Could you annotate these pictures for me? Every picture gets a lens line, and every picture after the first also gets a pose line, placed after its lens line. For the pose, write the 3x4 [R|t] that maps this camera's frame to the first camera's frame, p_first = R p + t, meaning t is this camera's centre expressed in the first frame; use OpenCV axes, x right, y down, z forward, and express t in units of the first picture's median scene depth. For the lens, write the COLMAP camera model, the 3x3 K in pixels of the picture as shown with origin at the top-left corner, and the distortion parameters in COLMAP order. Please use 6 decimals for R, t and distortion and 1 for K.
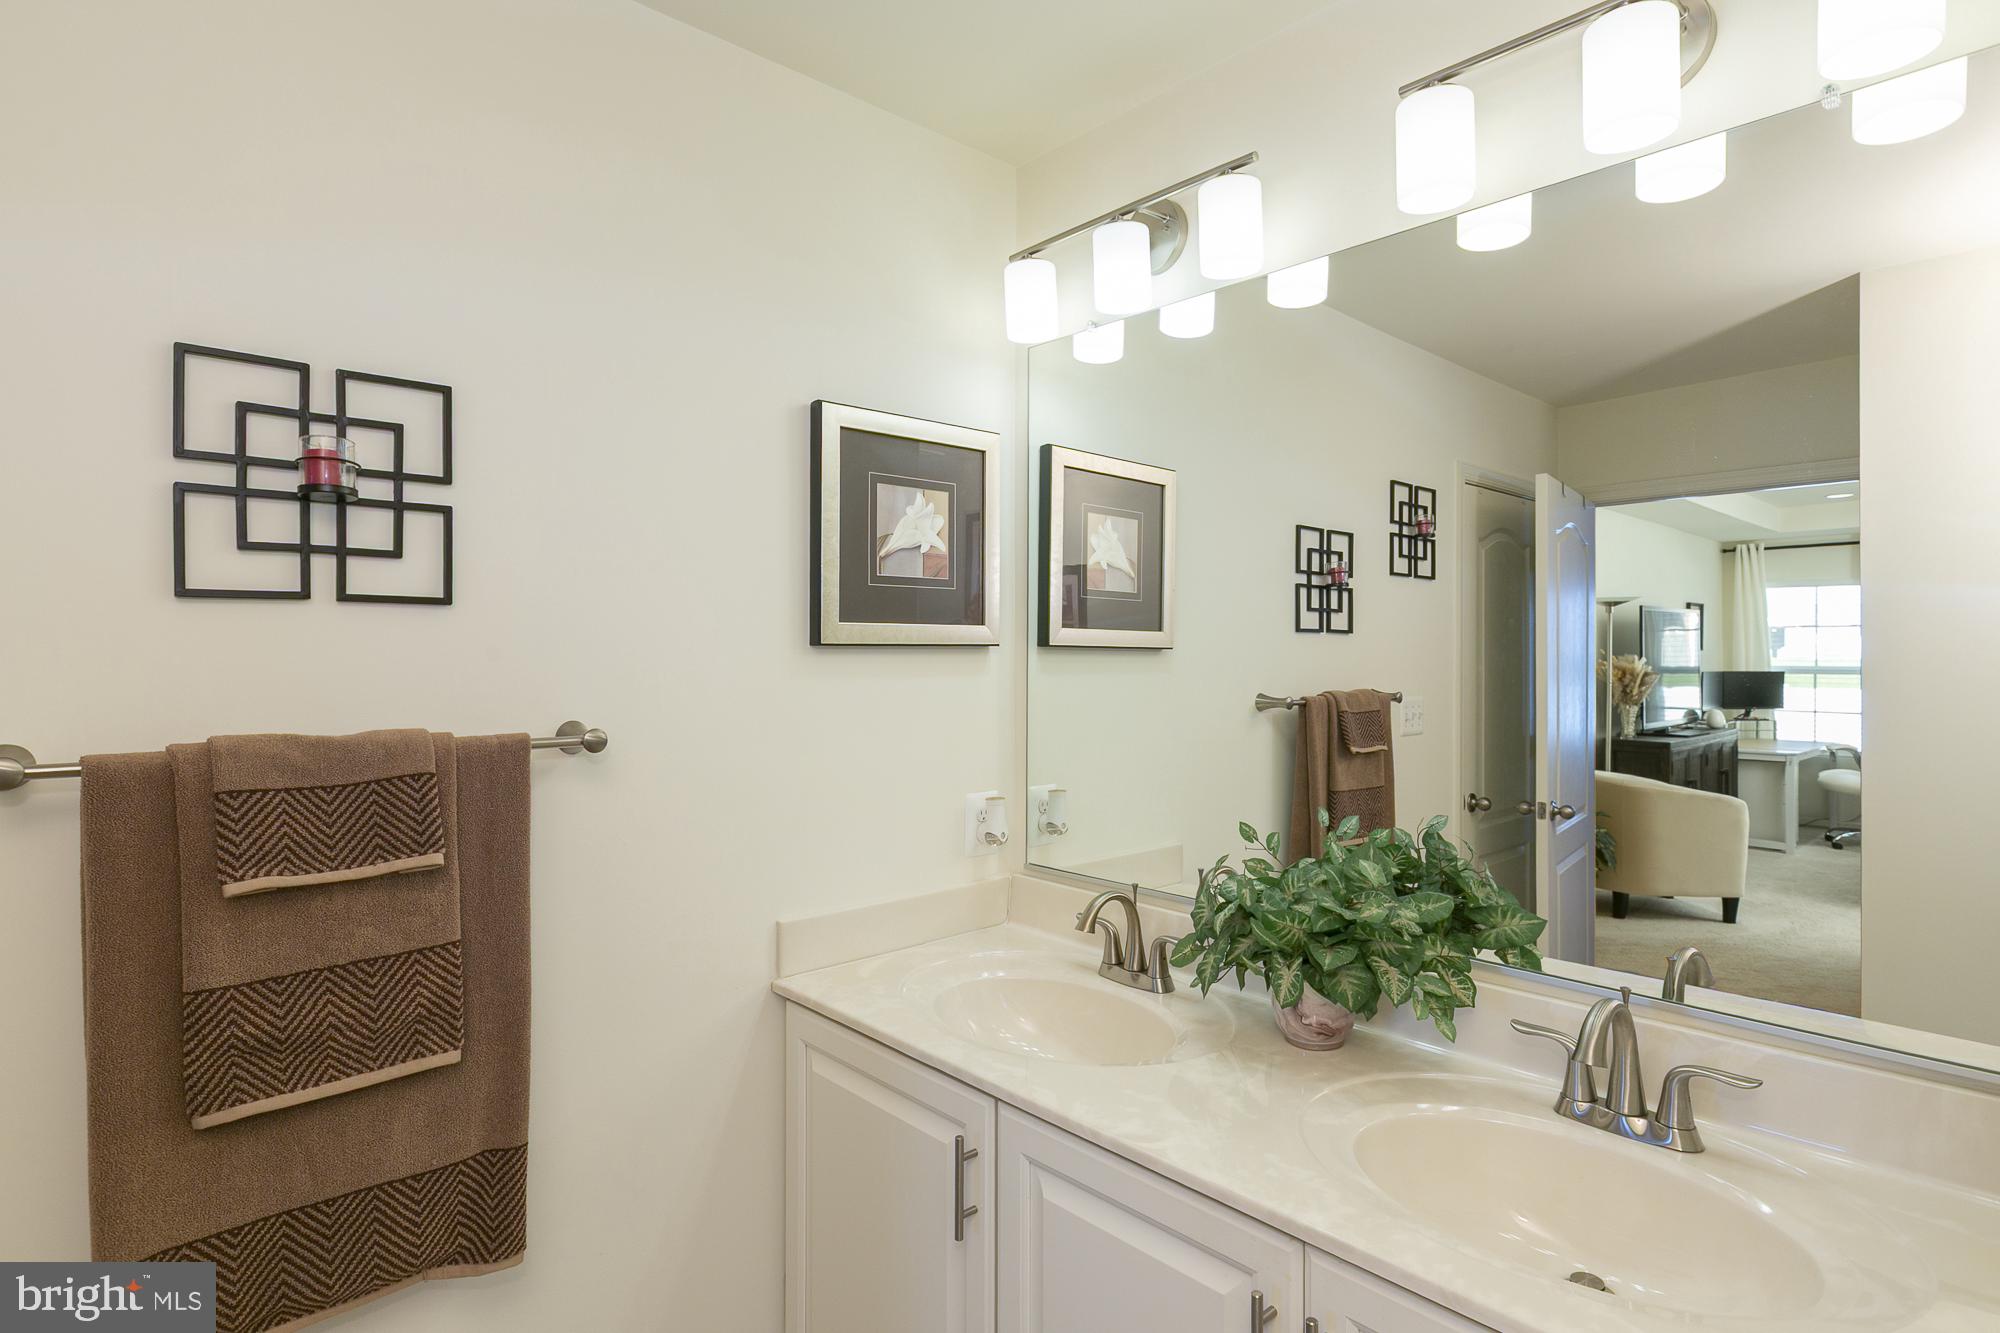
lens RADIAL K [[1033.2, 0, 991.3], [0, 1033.2, 659.7], [0, 0, 1]] dist [-0.000638, -0.000454]
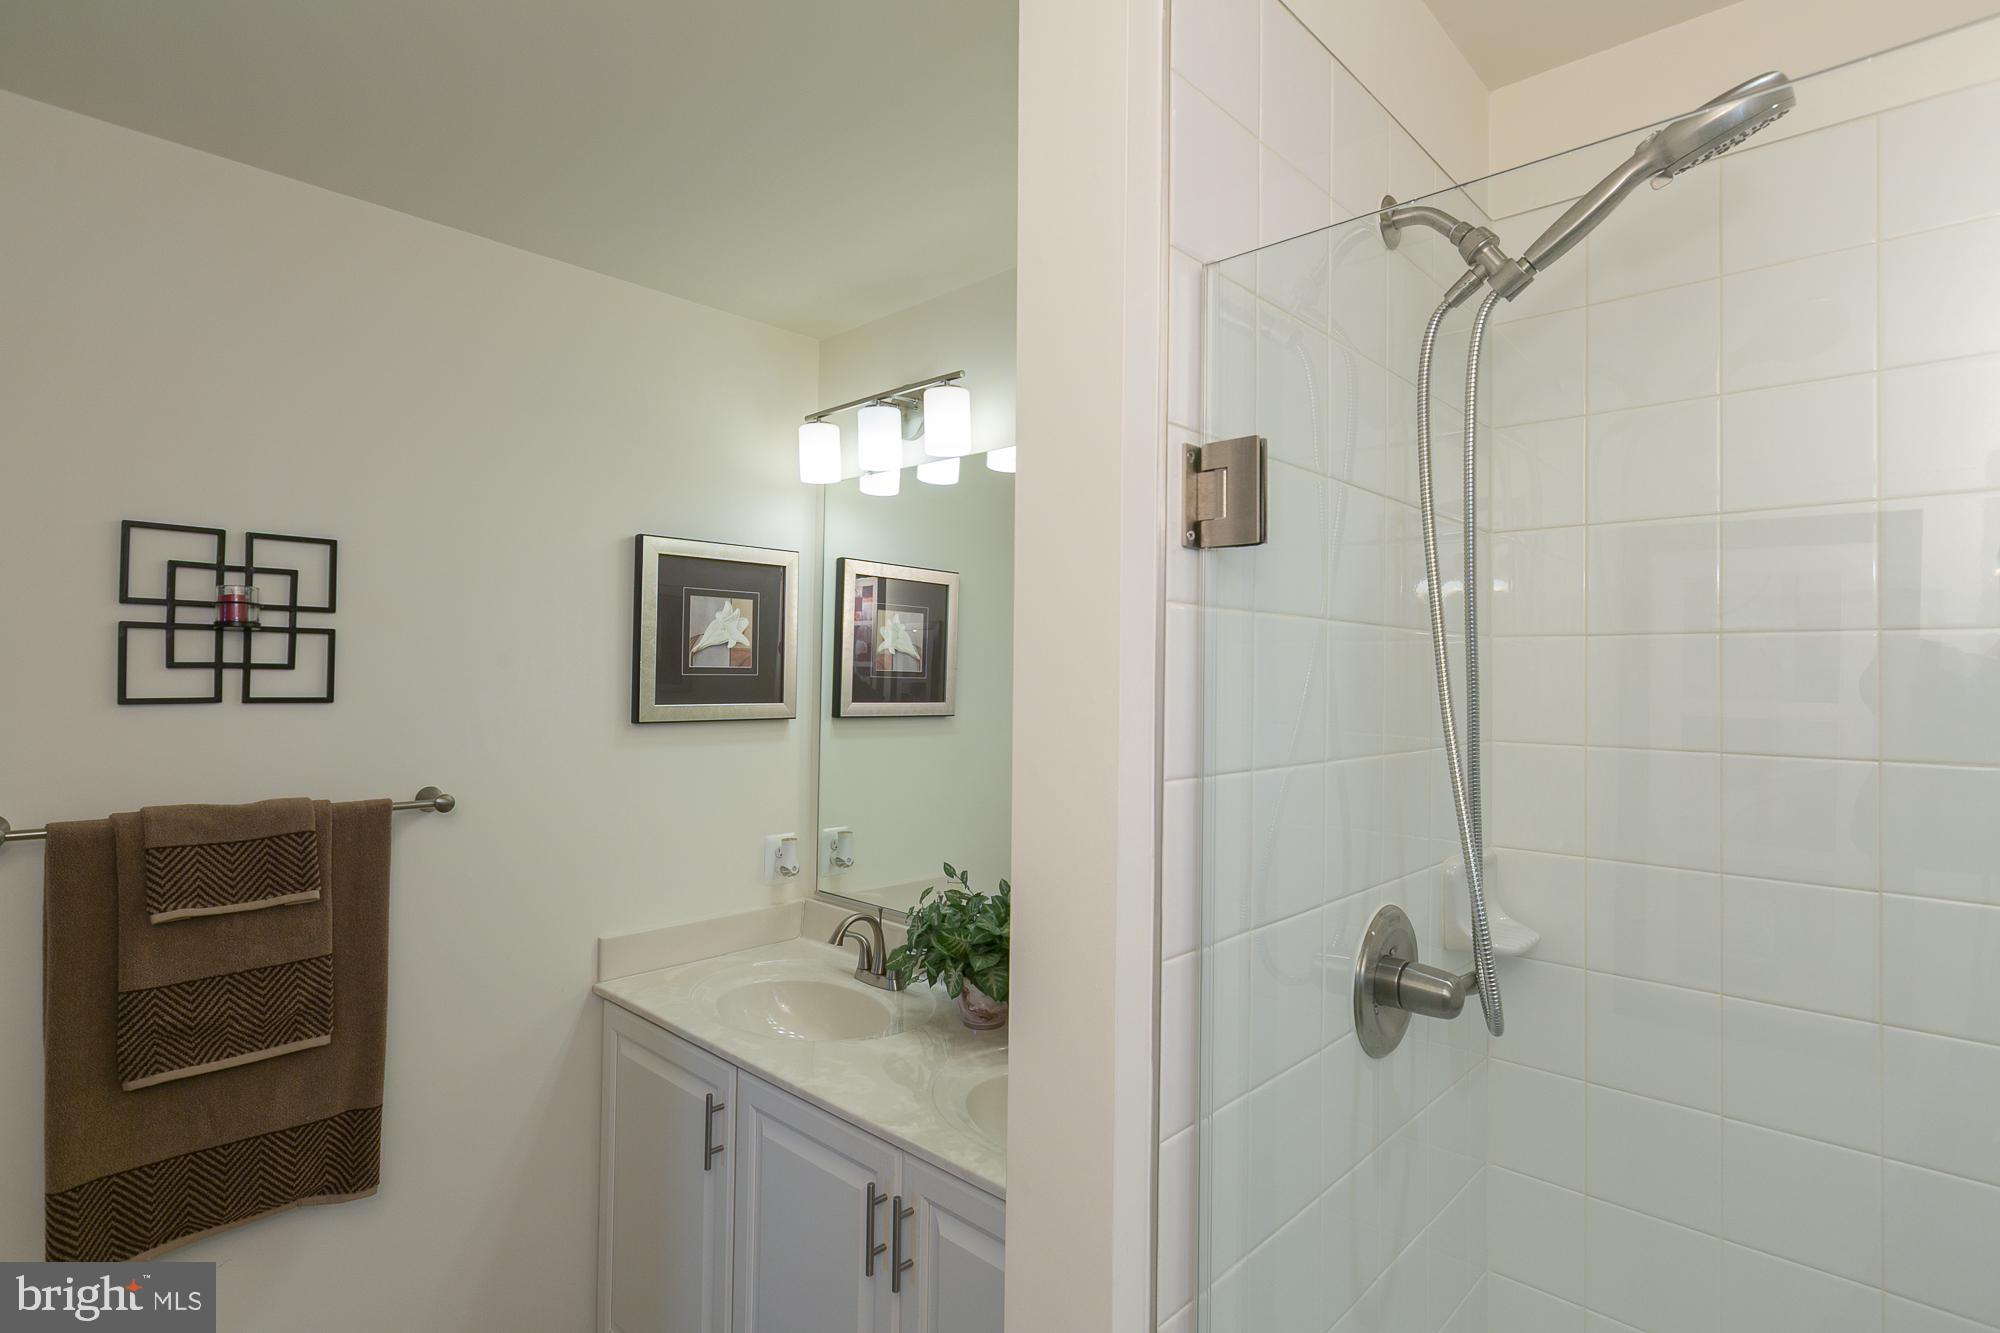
lens RADIAL K [[997.6, 0, 1000.0], [0, 997.6, 666.5], [0, 0, 1]] dist [-0.001212, -0.001866]
pose [[0.996693, 0.015671, 0.079729, 0.242450], [-0.014592, 0.999794, -0.014092, -0.097132], [-0.079933, 0.012882, 0.996717, -0.368029]]
